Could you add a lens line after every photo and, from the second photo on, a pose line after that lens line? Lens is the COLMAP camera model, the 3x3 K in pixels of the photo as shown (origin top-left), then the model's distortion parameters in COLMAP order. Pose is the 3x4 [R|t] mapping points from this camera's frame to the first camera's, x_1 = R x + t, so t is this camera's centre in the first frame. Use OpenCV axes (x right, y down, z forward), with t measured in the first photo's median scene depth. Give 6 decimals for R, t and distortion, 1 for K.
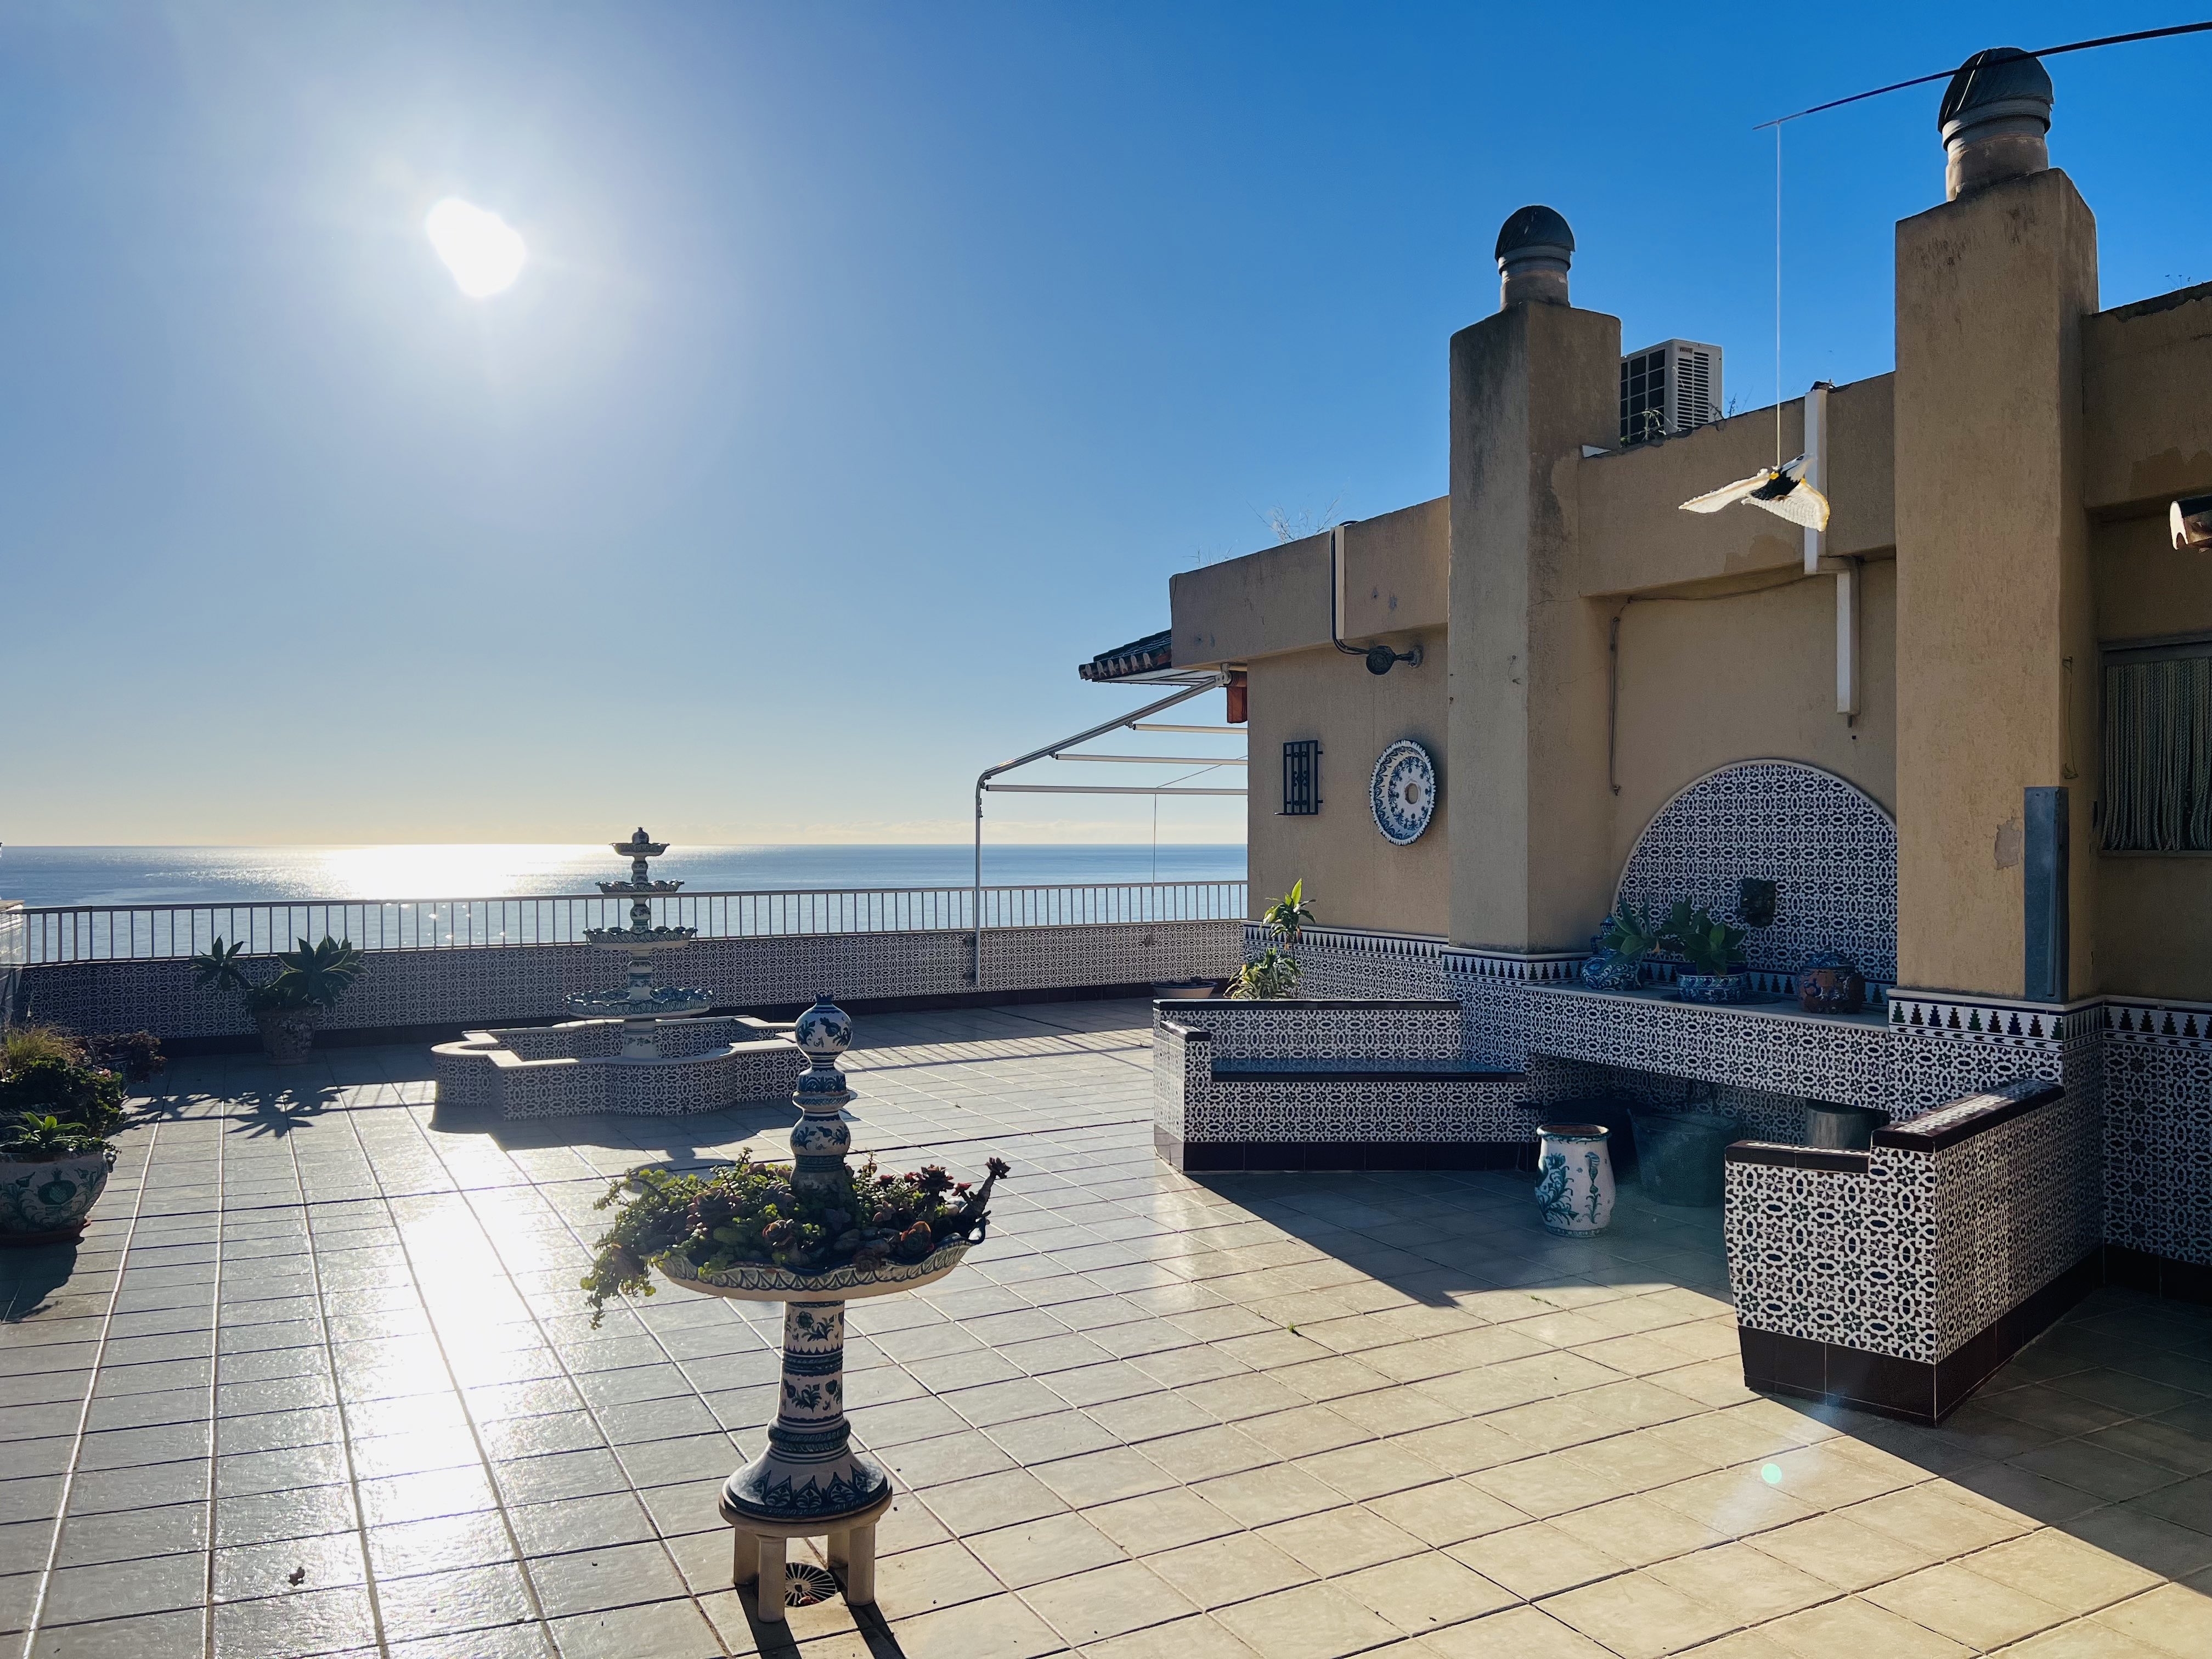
lens RADIAL K [[1649.1, 0, 1106.0], [0, 1649.1, 829.5], [0, 0, 1]] dist [0.065006, -0.091816]
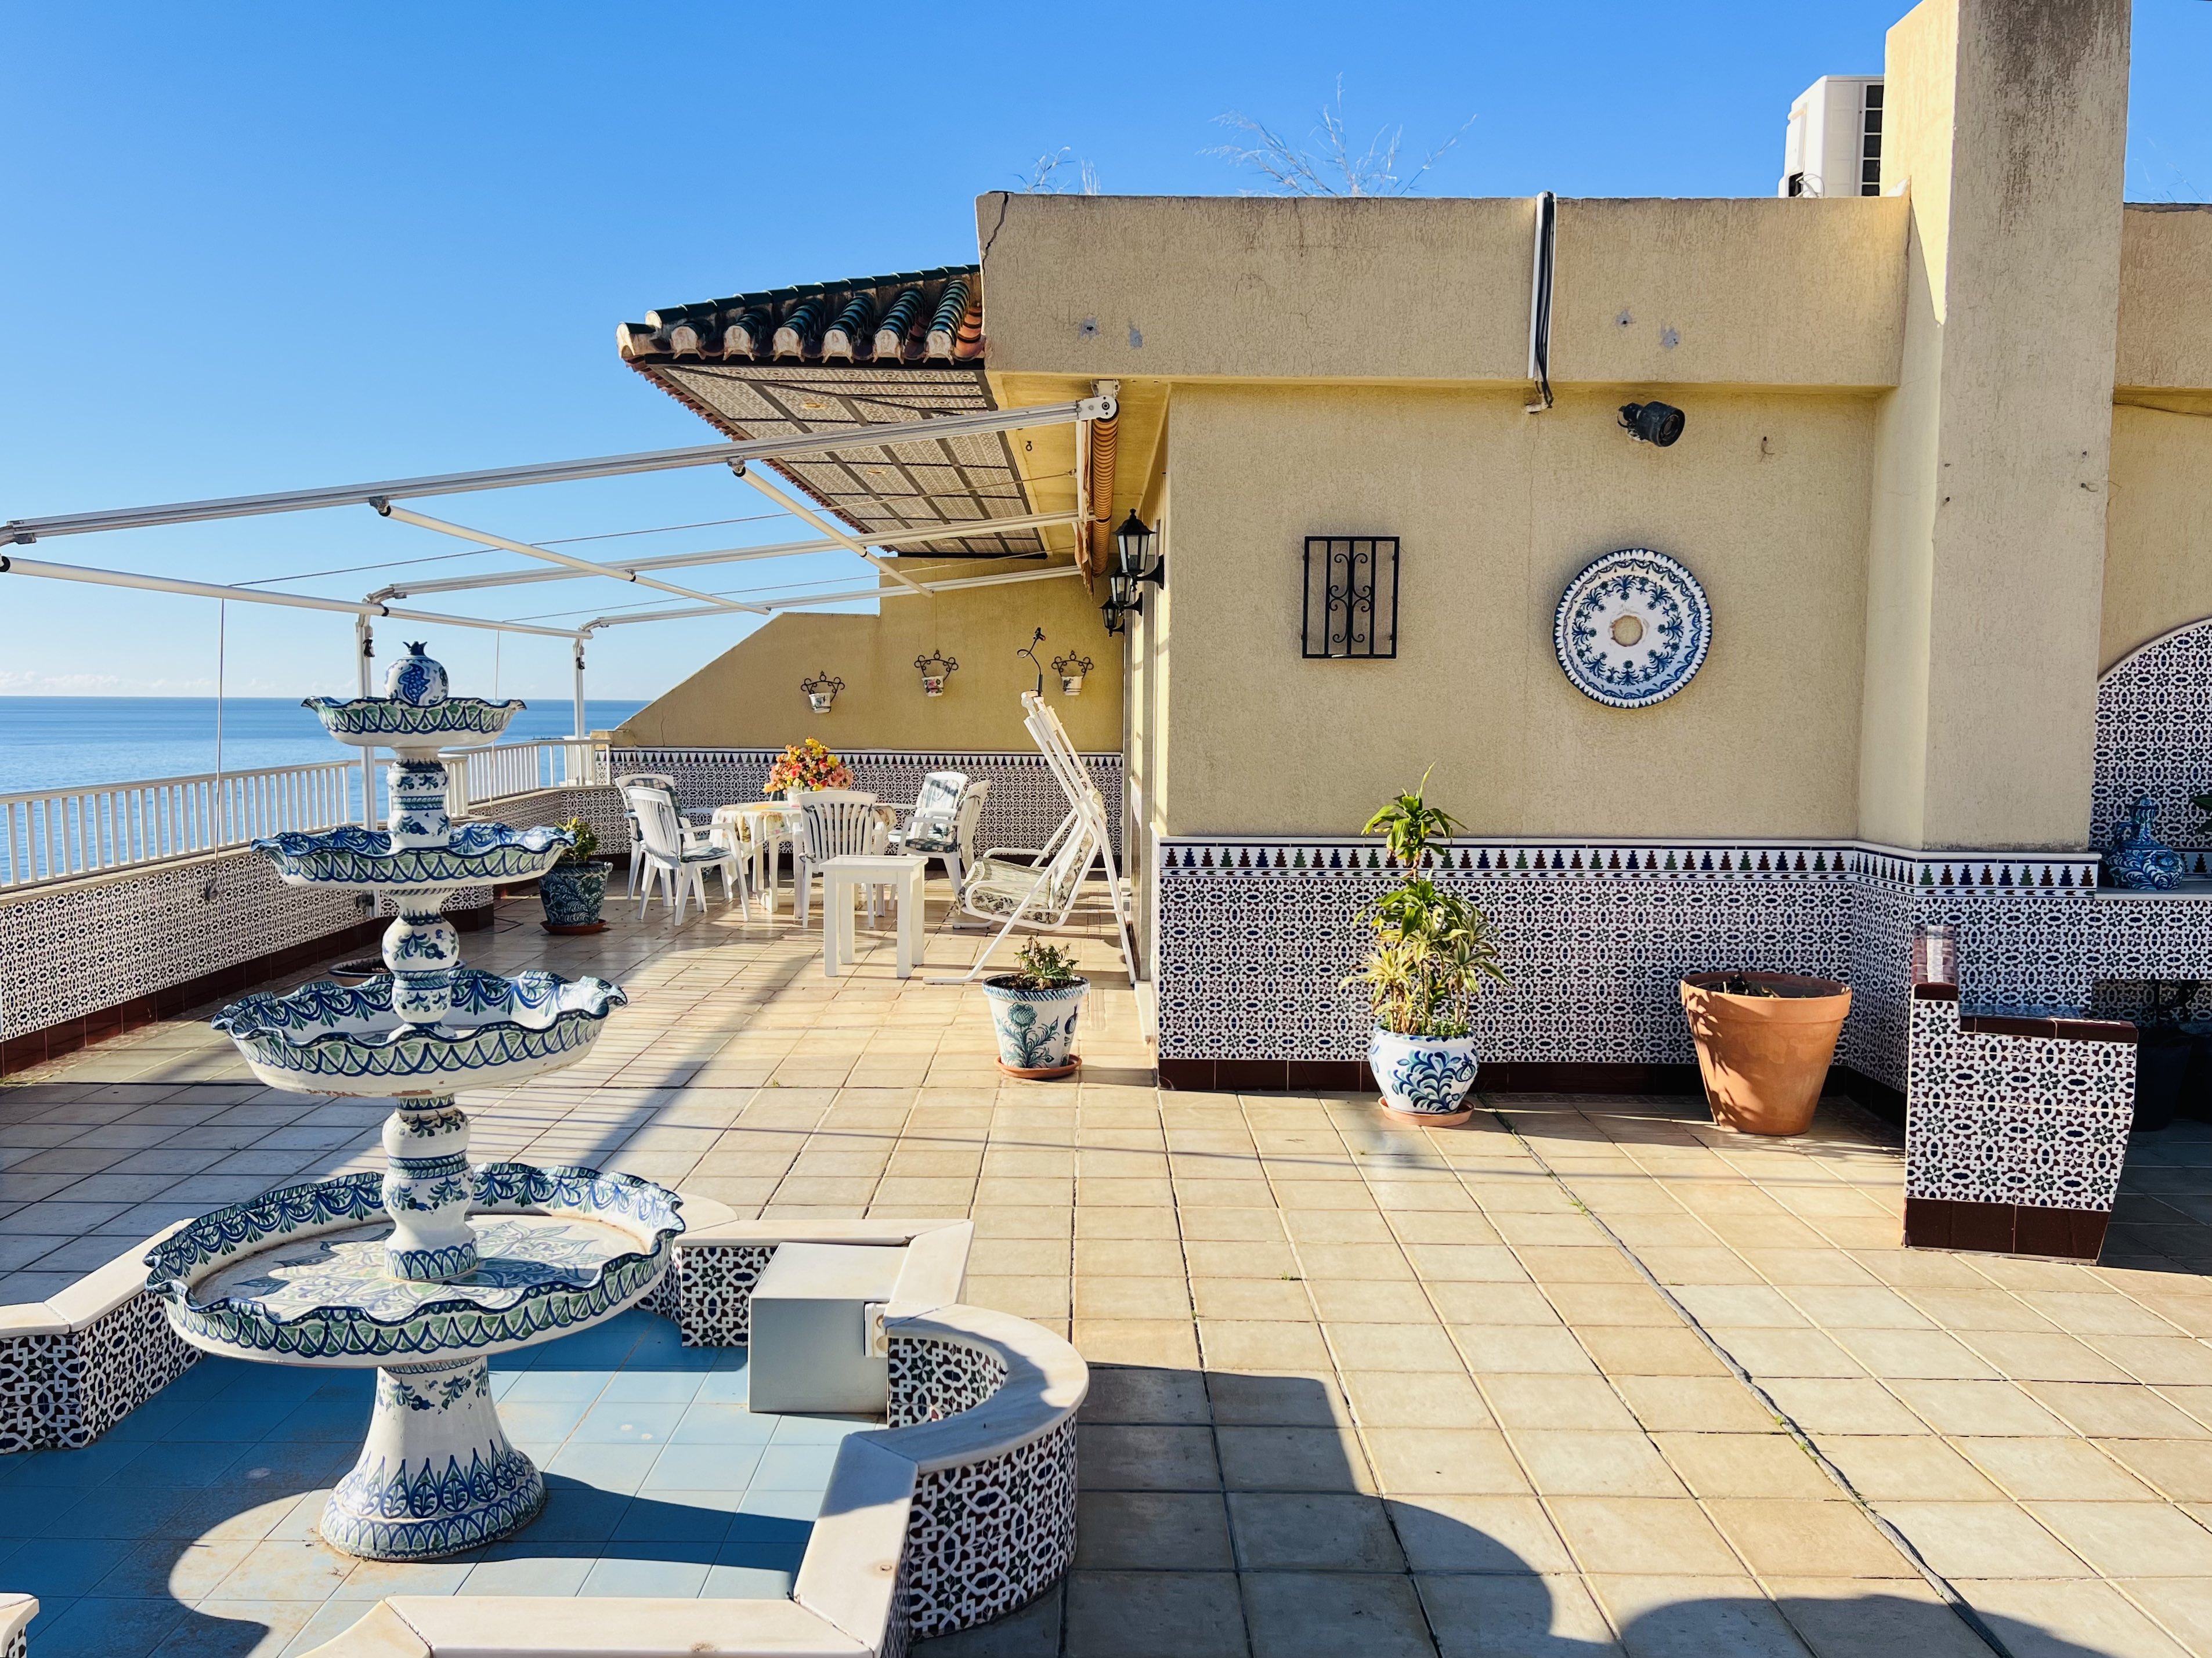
lens RADIAL K [[1648.9, 0, 1106.0], [0, 1648.9, 829.0], [0, 0, 1]] dist [0.065006, -0.091816]
pose [[0.444676, -0.065188, 0.893316, -0.513706], [-0.012733, 0.996787, 0.079077, 0.007960], [-0.895601, -0.046538, 0.442417, 0.870208]]
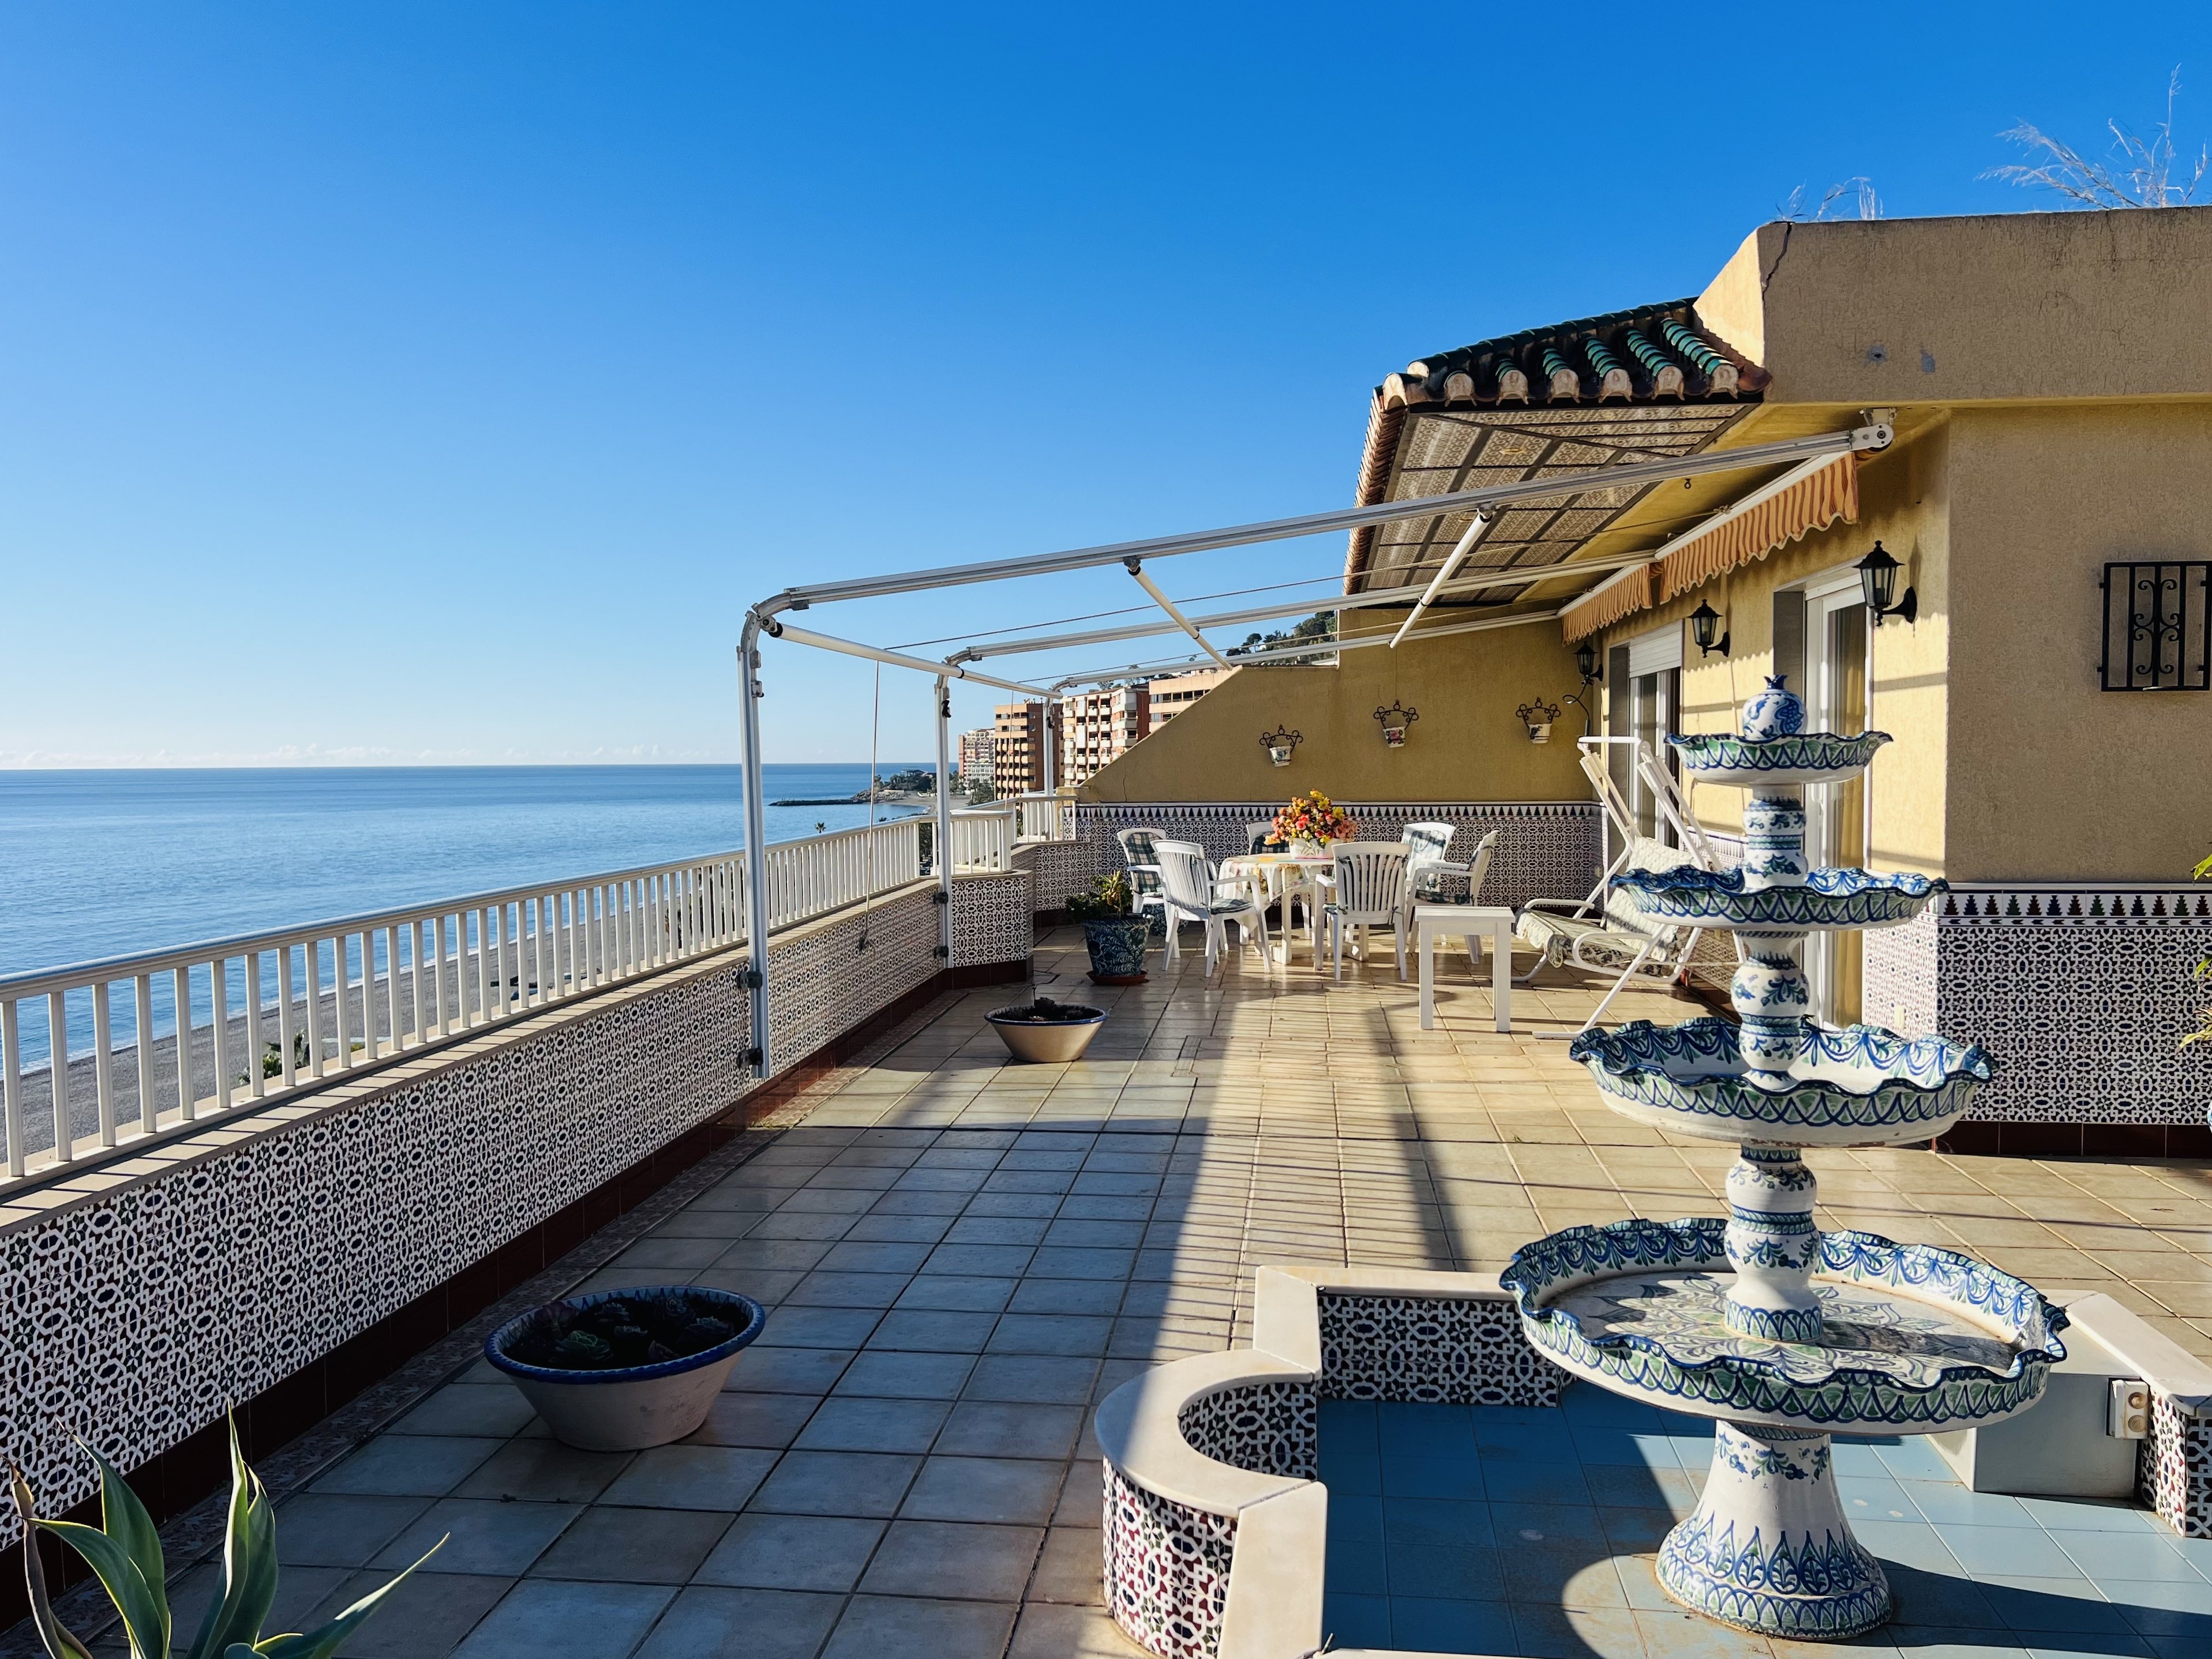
lens RADIAL K [[1645.6, 0, 1151.6], [0, 1645.6, 823.0], [0, 0, 1]] dist [0.041444, -0.061721]
pose [[0.558237, -0.037246, 0.828845, -0.599511], [0.002987, 0.999076, 0.042883, 0.012519], [-0.829676, -0.021463, 0.557832, 1.042623]]
